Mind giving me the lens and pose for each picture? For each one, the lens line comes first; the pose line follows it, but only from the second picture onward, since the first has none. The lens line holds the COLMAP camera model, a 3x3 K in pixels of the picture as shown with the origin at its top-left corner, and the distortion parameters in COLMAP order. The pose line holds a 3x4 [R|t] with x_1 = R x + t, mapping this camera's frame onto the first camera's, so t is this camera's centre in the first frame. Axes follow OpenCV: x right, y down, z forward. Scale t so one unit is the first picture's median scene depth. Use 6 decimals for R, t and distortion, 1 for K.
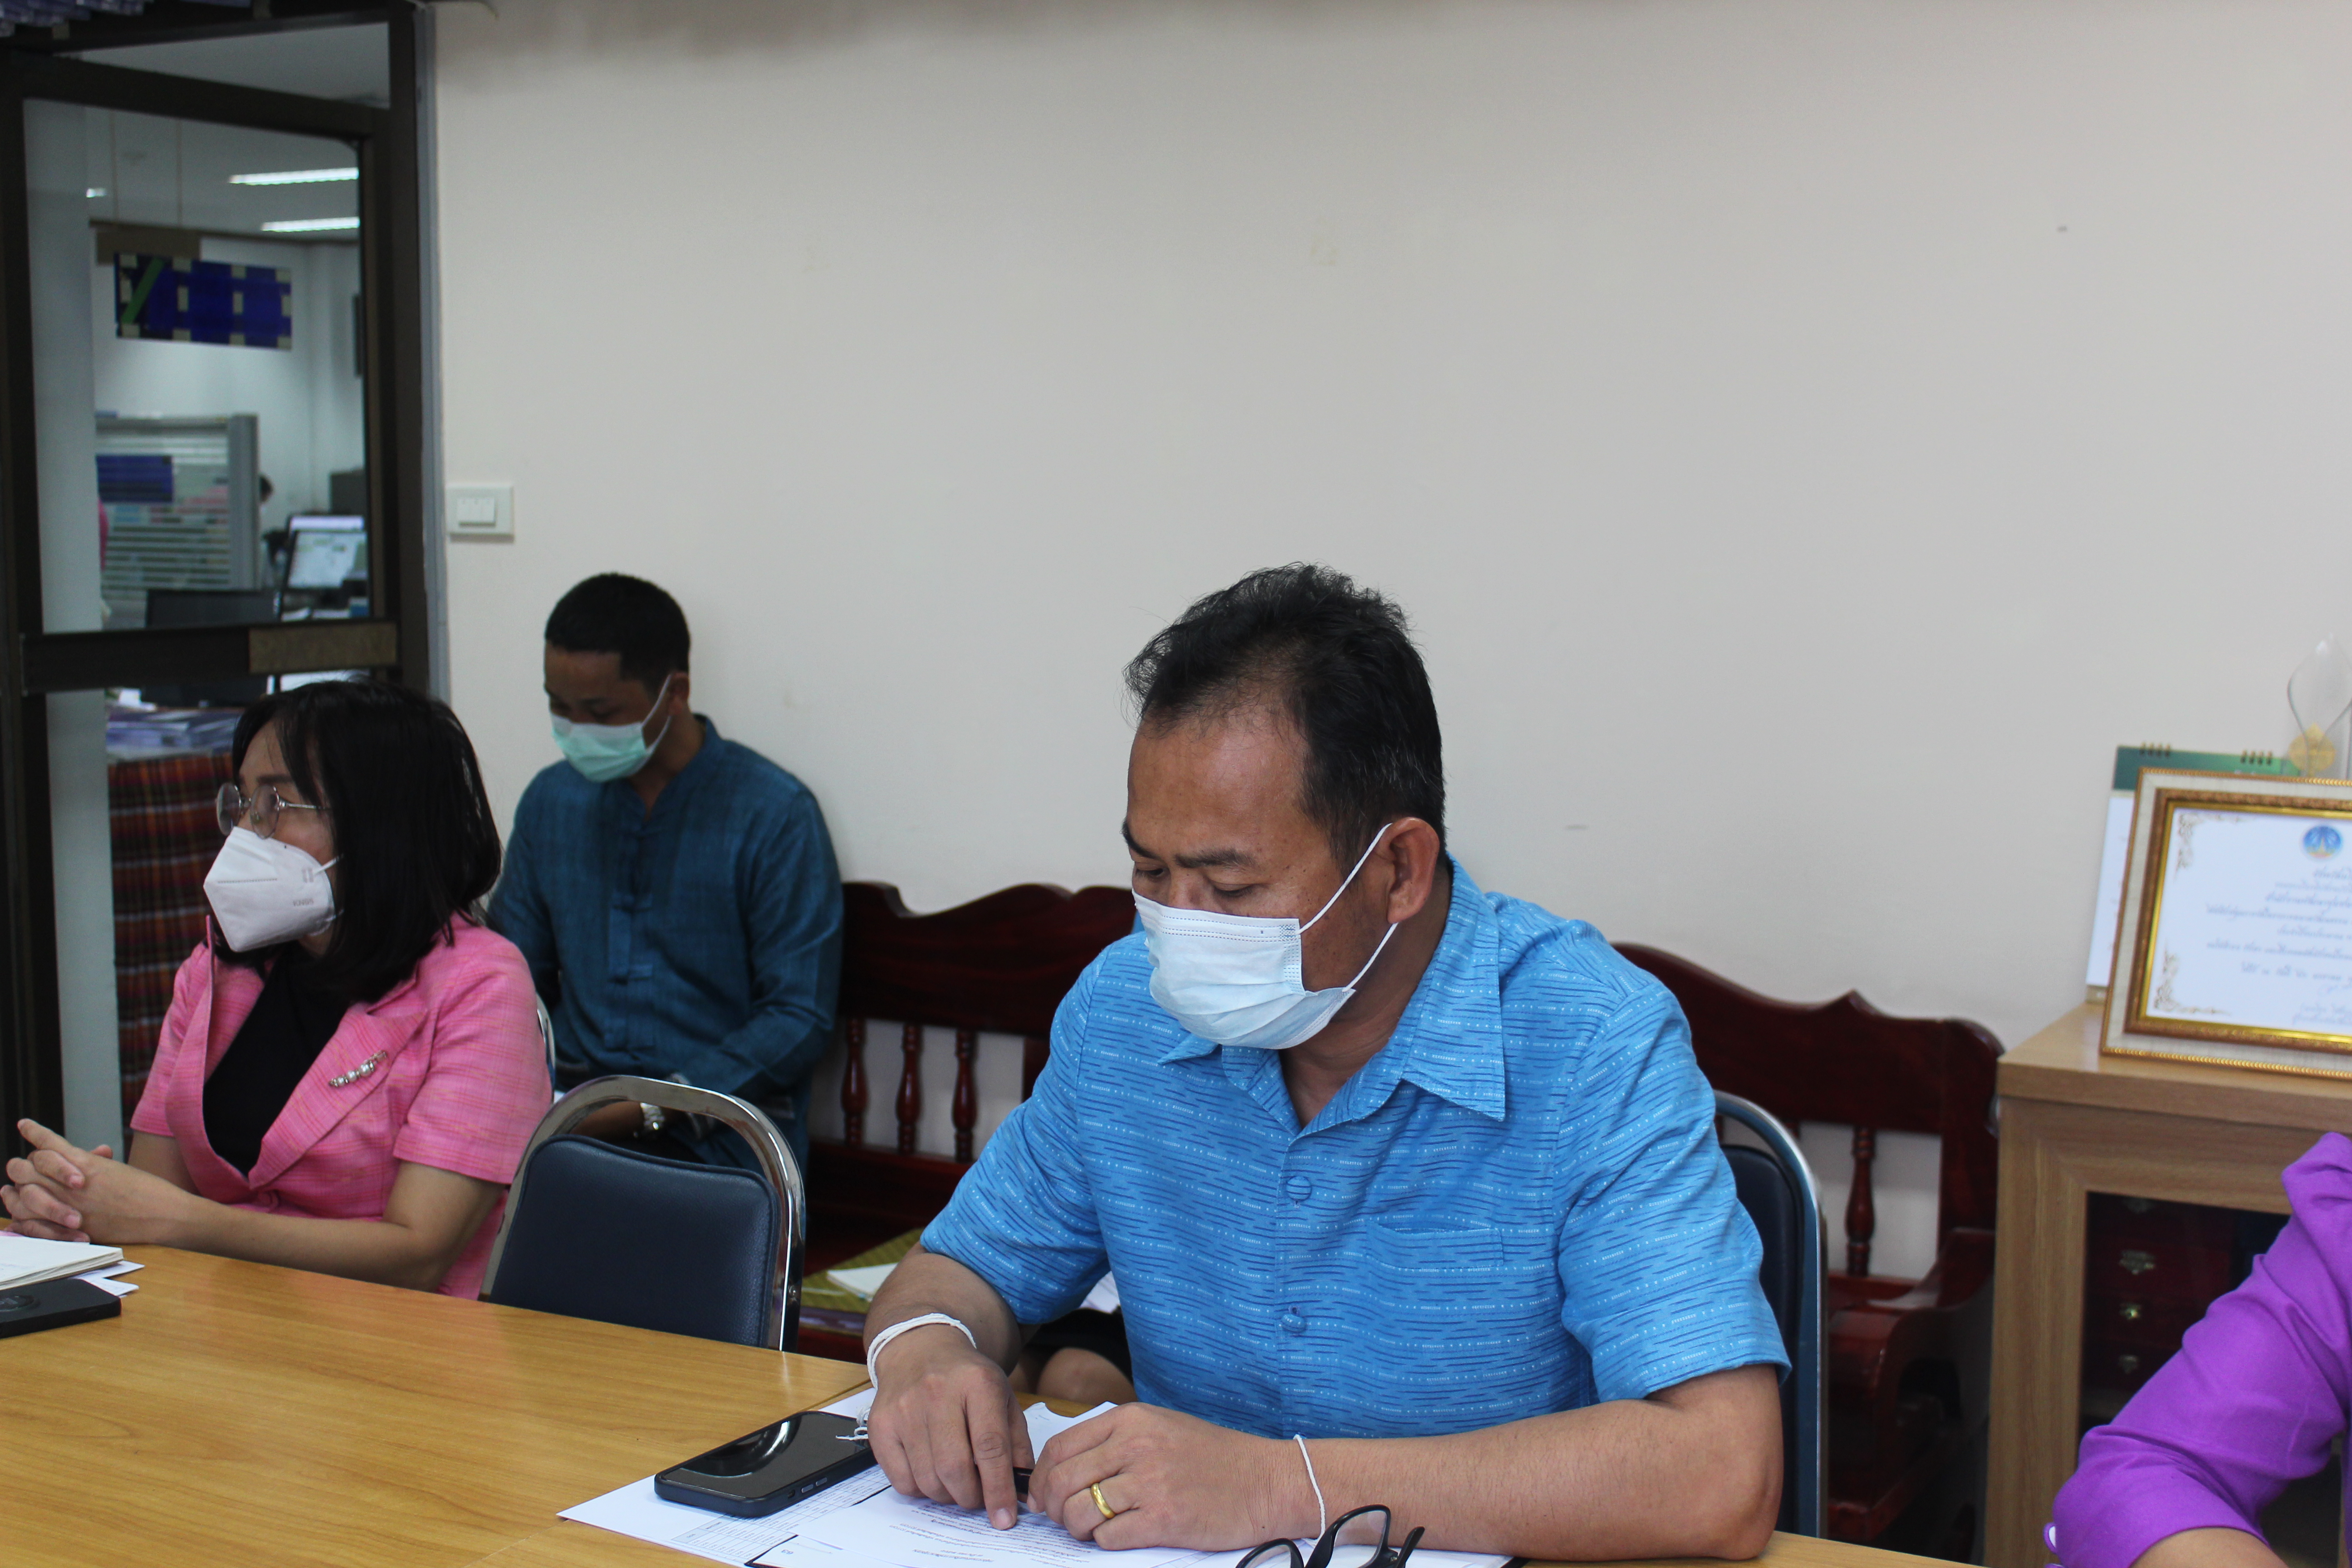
lens RADIAL K [[3073.6, 0, 1176.0], [0, 3073.6, 784.0], [0, 0, 1]] dist [-0.030499, -0.008861]
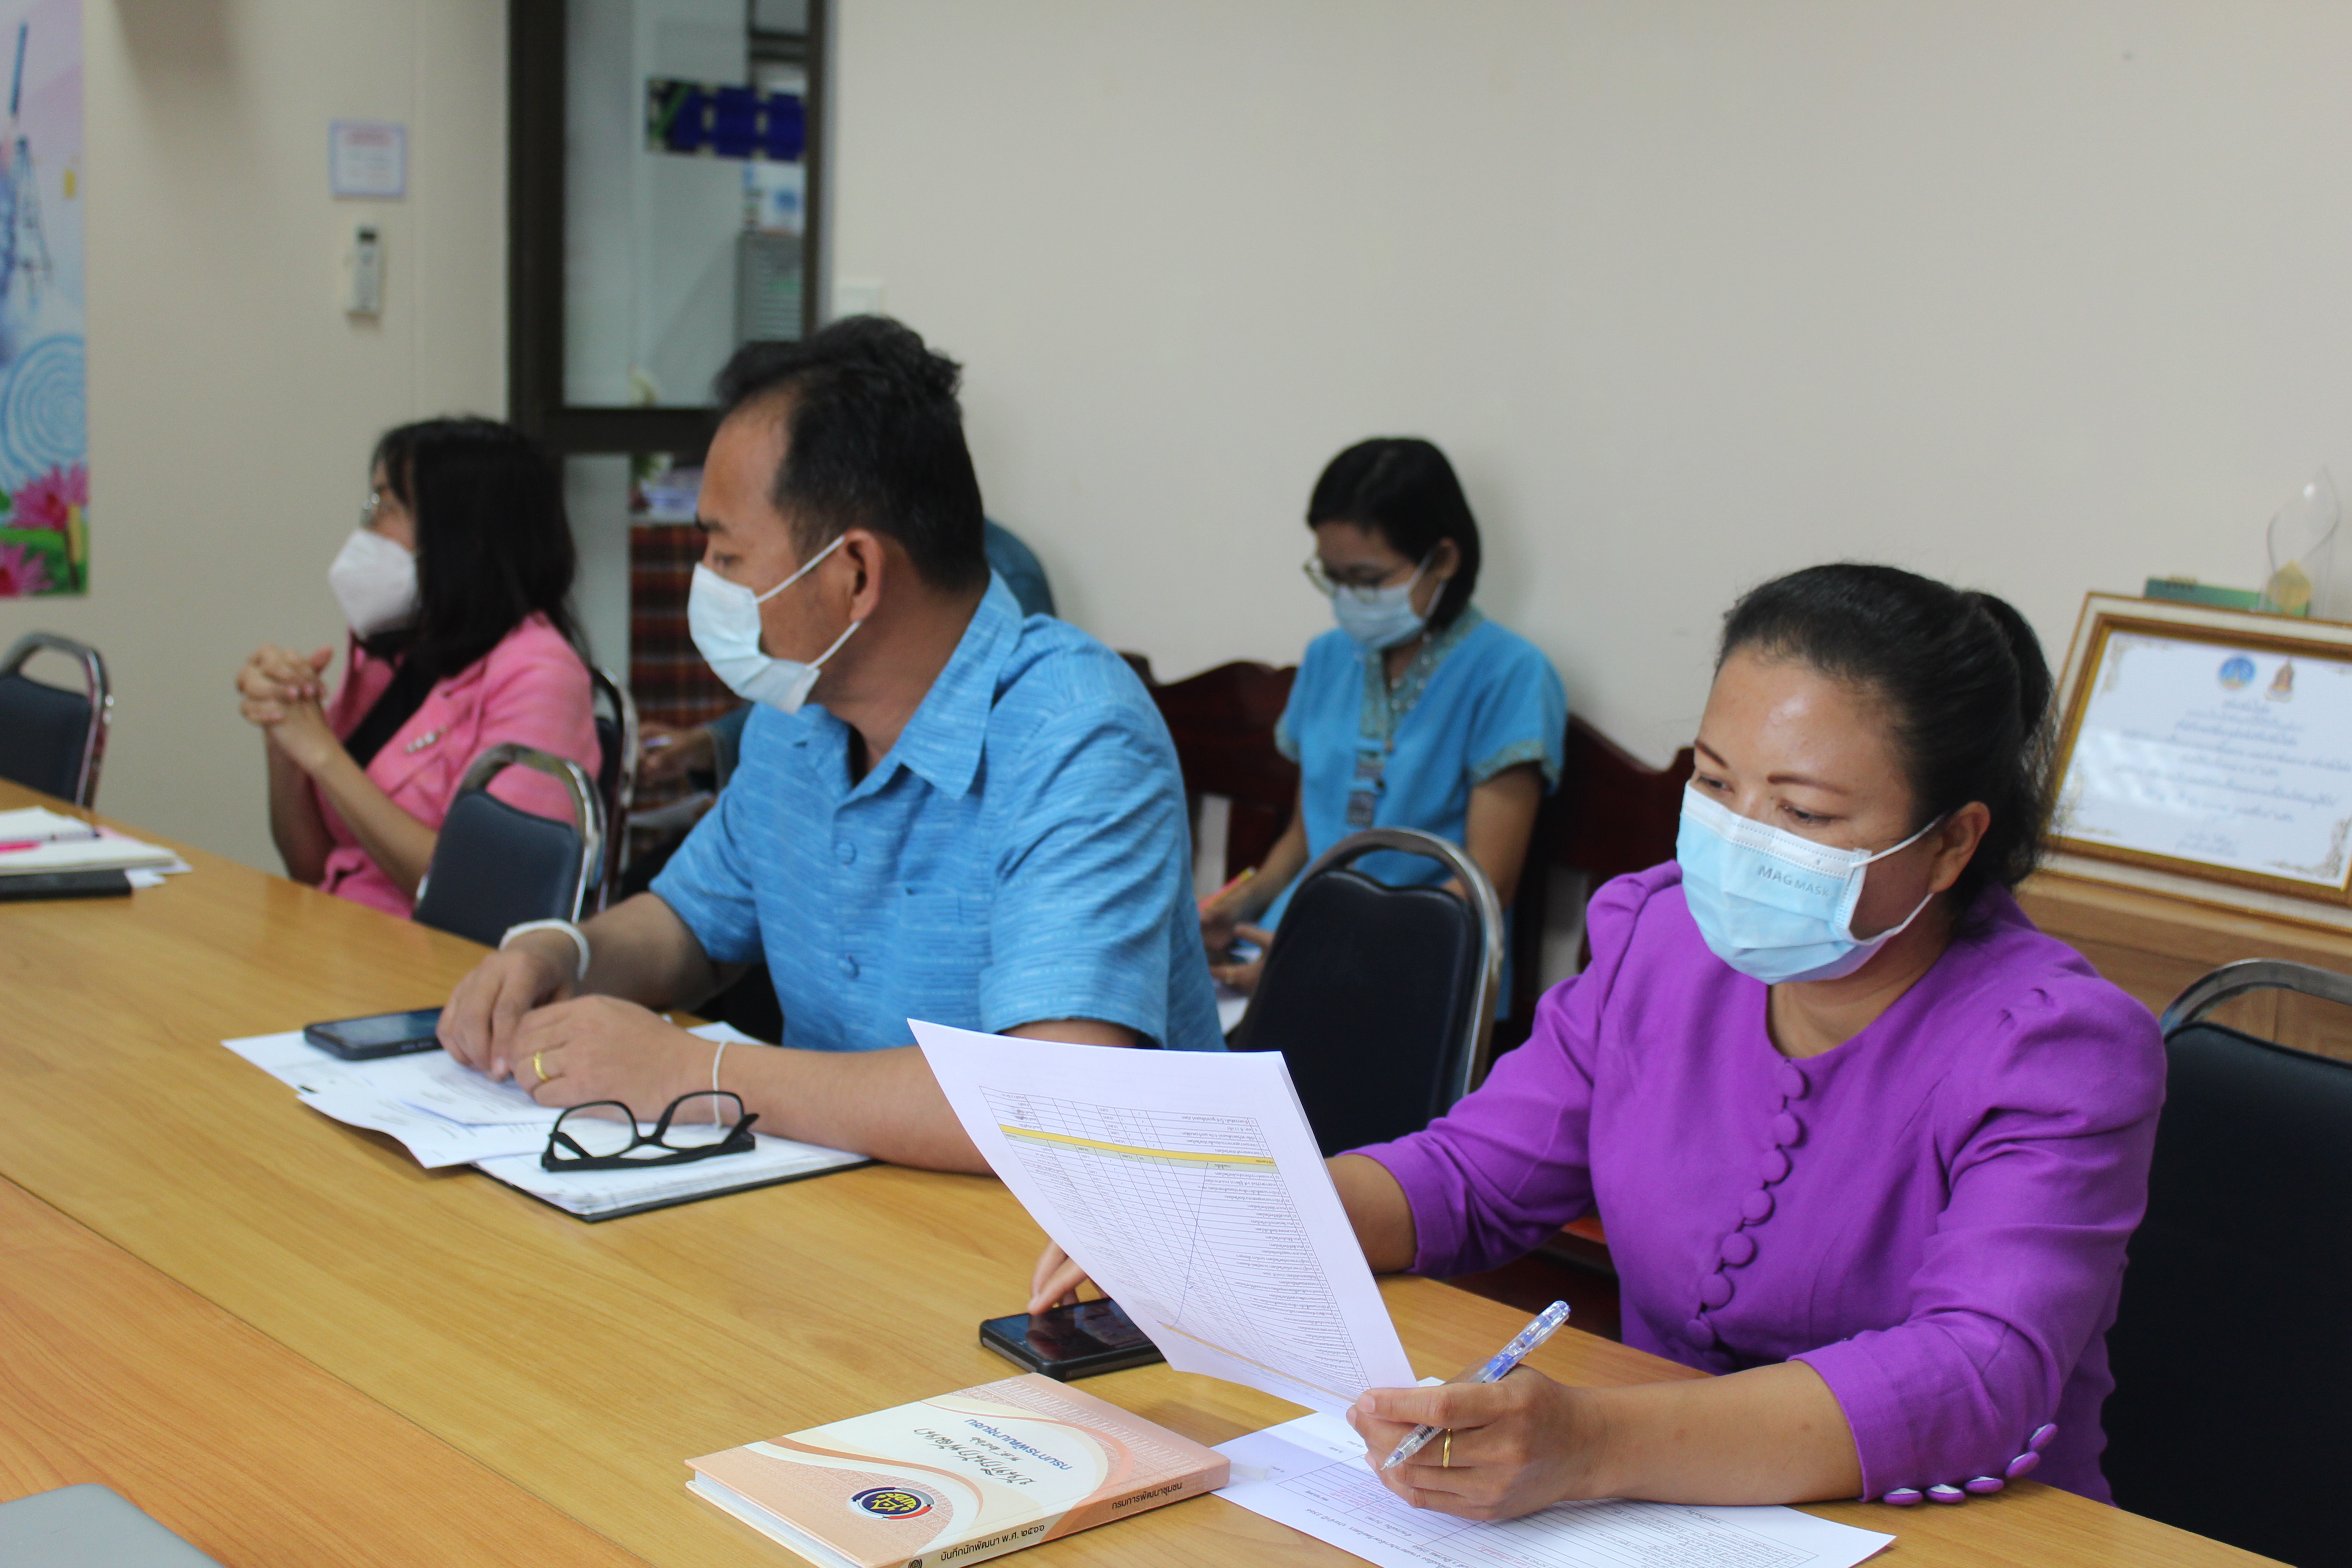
lens RADIAL K [[3039.7, 0, 1173.9], [0, 3039.7, 713.0], [0, 0, 1]] dist [-0.001555, 0.013308]
pose [[0.947655, 0.073388, -0.310748, 0.514475], [-0.065816, 0.997225, 0.034798, 0.029451], [0.312439, -0.012524, 0.949855, -0.066562]]
